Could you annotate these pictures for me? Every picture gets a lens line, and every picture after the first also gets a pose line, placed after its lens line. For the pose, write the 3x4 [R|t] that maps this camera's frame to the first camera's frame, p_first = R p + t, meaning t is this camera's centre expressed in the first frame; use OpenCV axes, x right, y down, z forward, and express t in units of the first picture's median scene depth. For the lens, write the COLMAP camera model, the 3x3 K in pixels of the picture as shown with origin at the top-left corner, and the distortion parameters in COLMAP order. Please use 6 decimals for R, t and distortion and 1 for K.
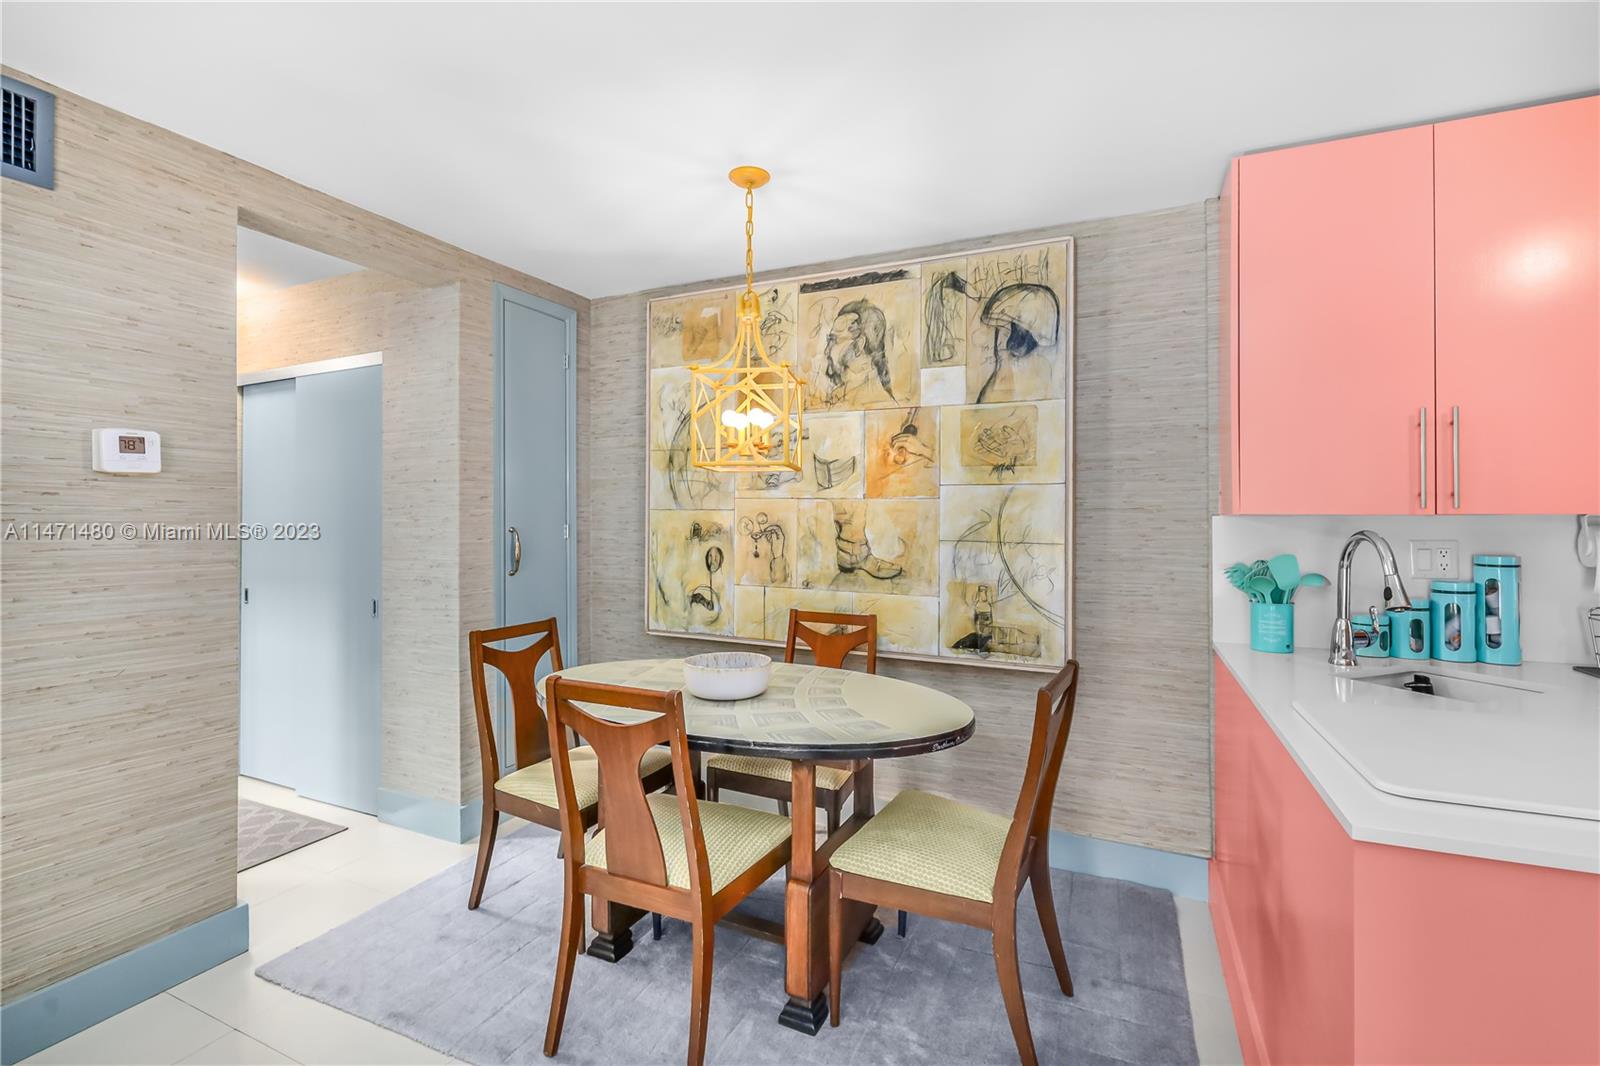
lens RADIAL K [[719.4, 0, 797.9], [0, 719.4, 512.1], [0, 0, 1]] dist [-0.004533, -0.000123]
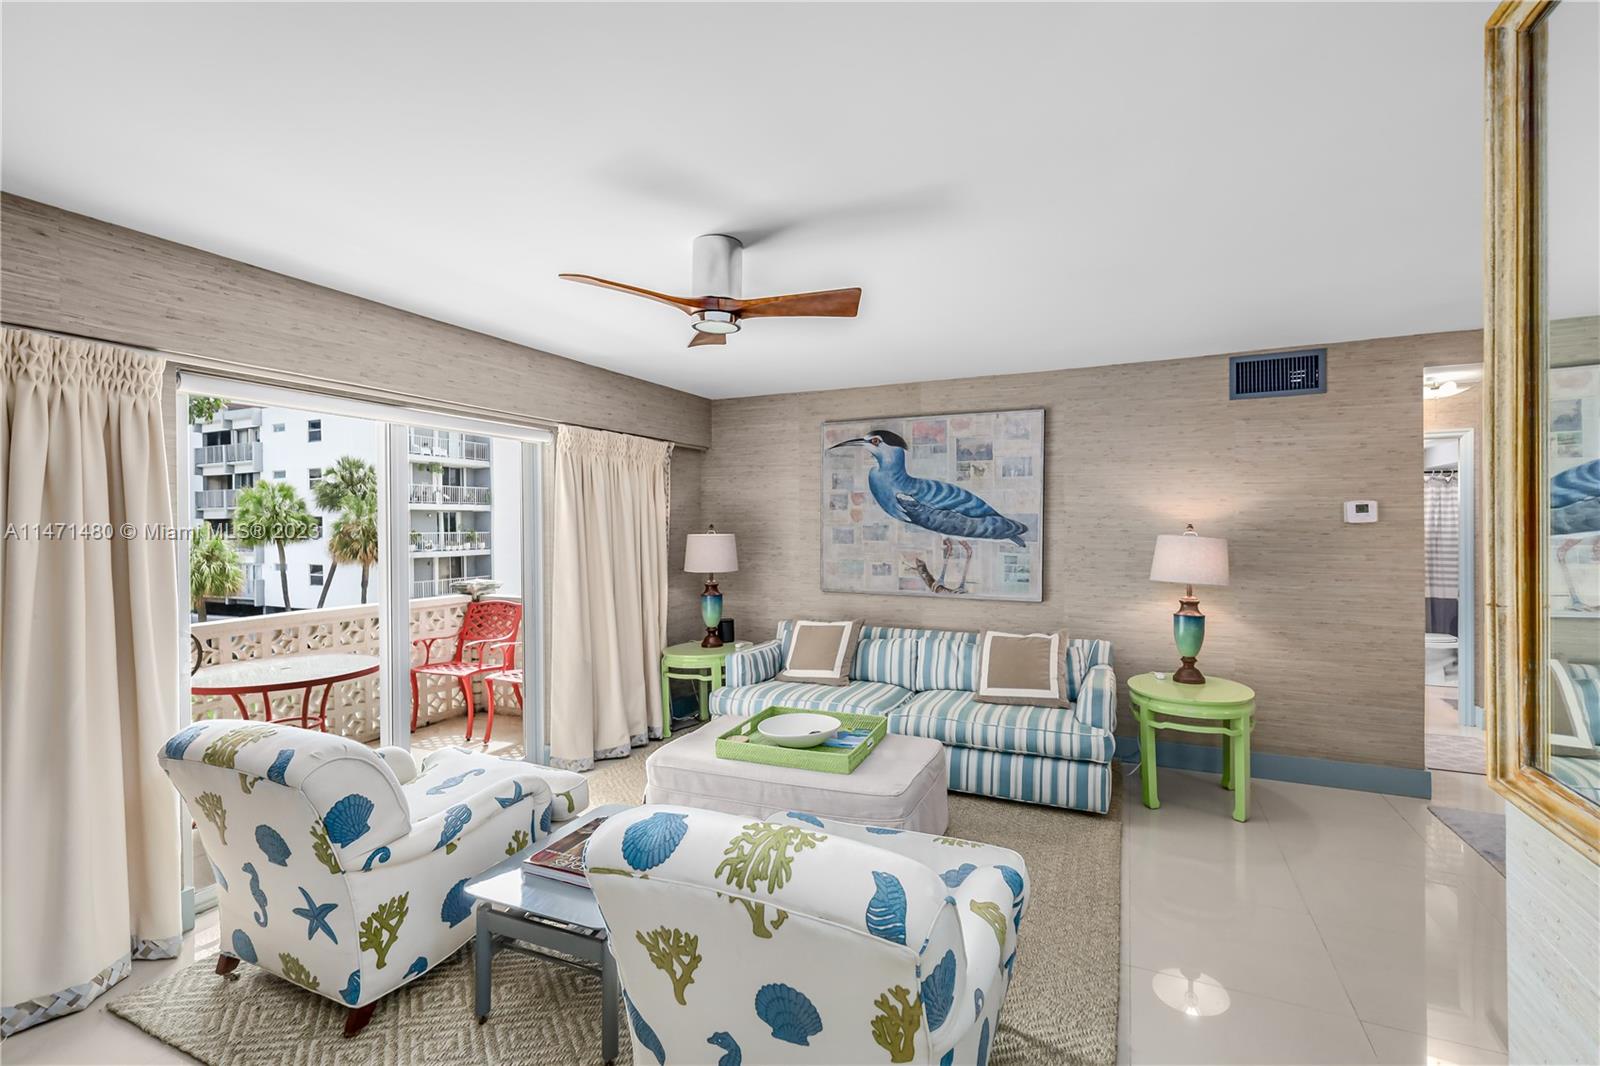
lens RADIAL K [[717.5, 0, 795.7], [0, 717.5, 527.1], [0, 0, 1]] dist [-0.009748, 0.000263]
pose [[0.003864, -0.000211, -0.999993, 0.696972], [0.013329, 0.999911, -0.000160, -0.042437], [0.999904, -0.013328, 0.003866, -0.386565]]
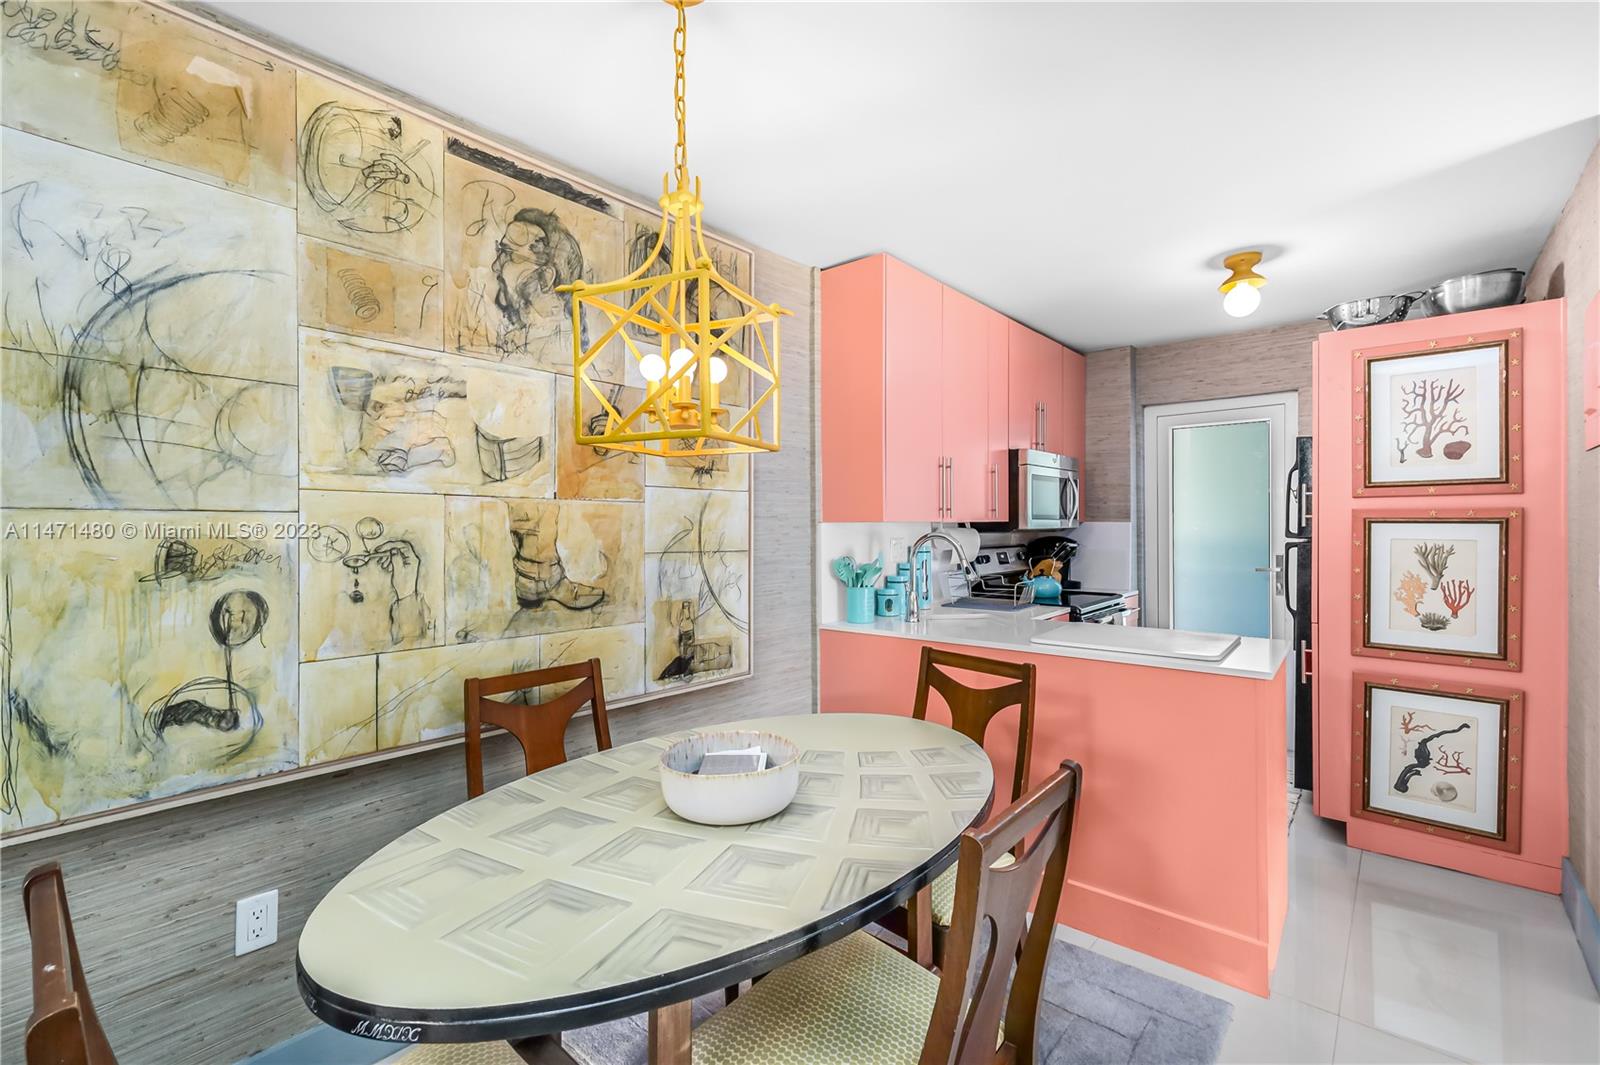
lens RADIAL K [[697.0, 0, 806.8], [0, 697.0, 526.9], [0, 0, 1]] dist [0.009088, 0.000274]
pose [[0.273282, -0.003935, 0.961926, -0.511779], [0.001230, 0.999992, 0.003741, 0.006474], [-0.961933, 0.000161, 0.273285, 0.595123]]
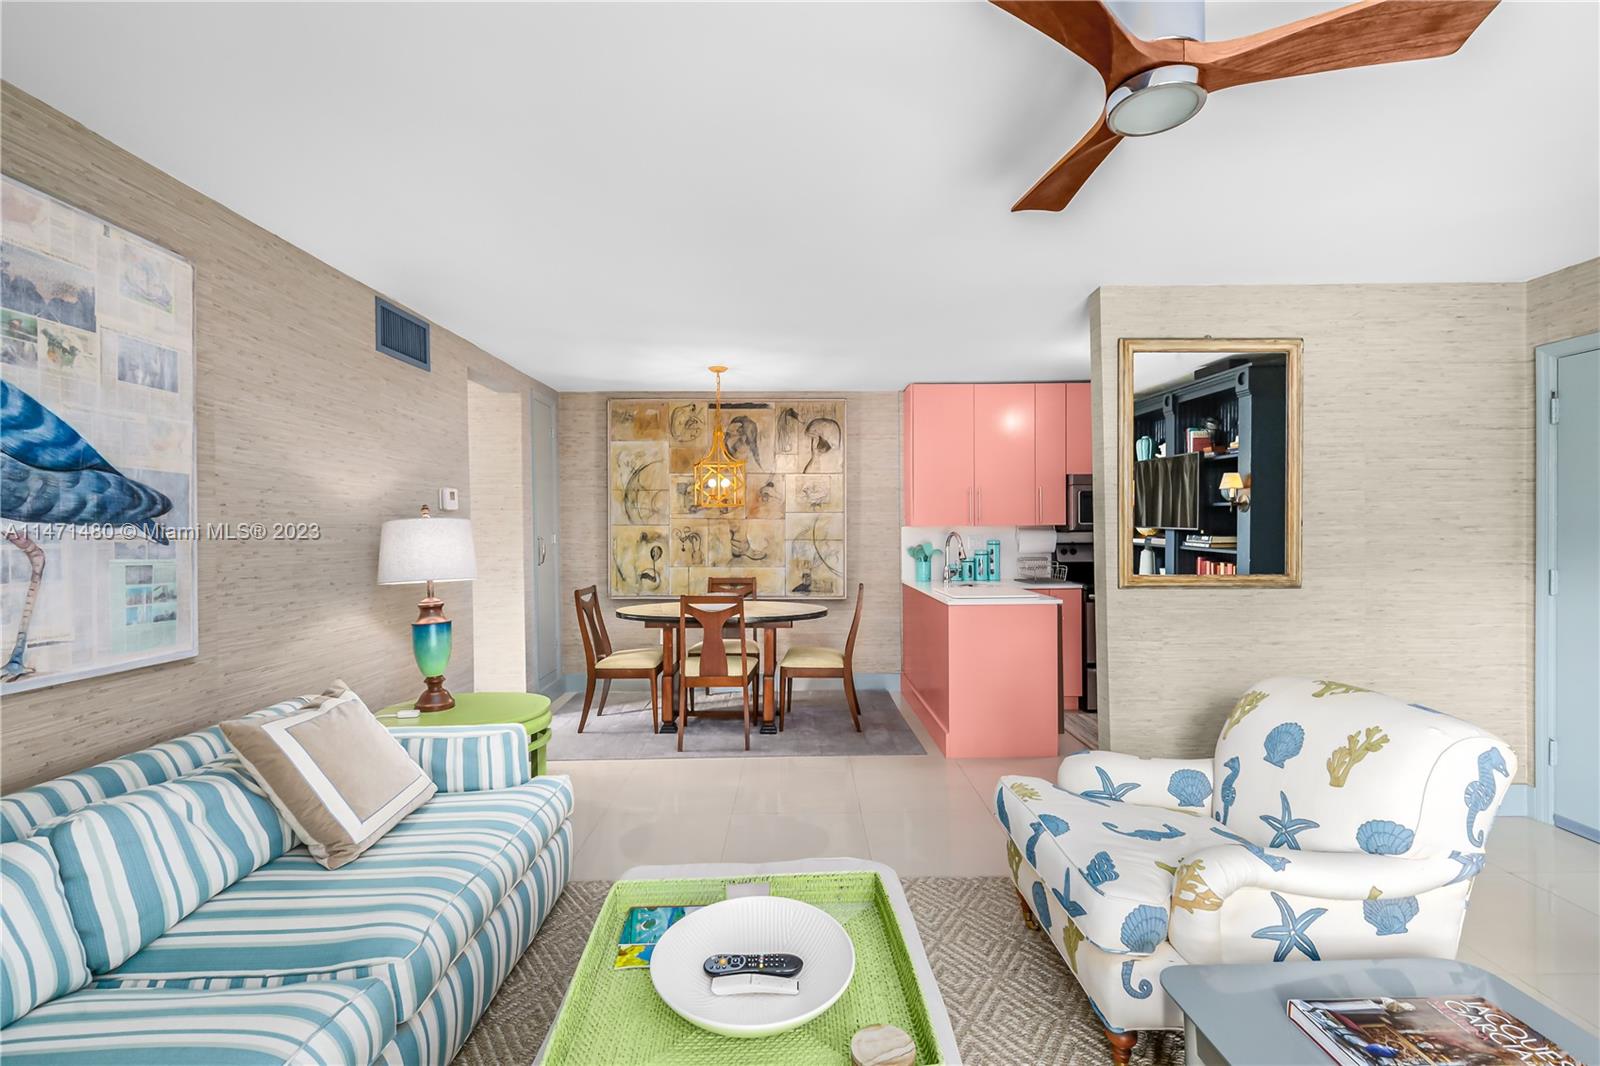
lens RADIAL K [[697.0, 0, 806.8], [0, 697.0, 527.4], [0, 0, 1]] dist [0.009088, 0.000274]
pose [[0.902228, -0.008547, 0.431174, -0.589924], [0.005062, 0.999945, 0.009229, -0.012628], [-0.431229, -0.006144, 0.902221, -0.794588]]
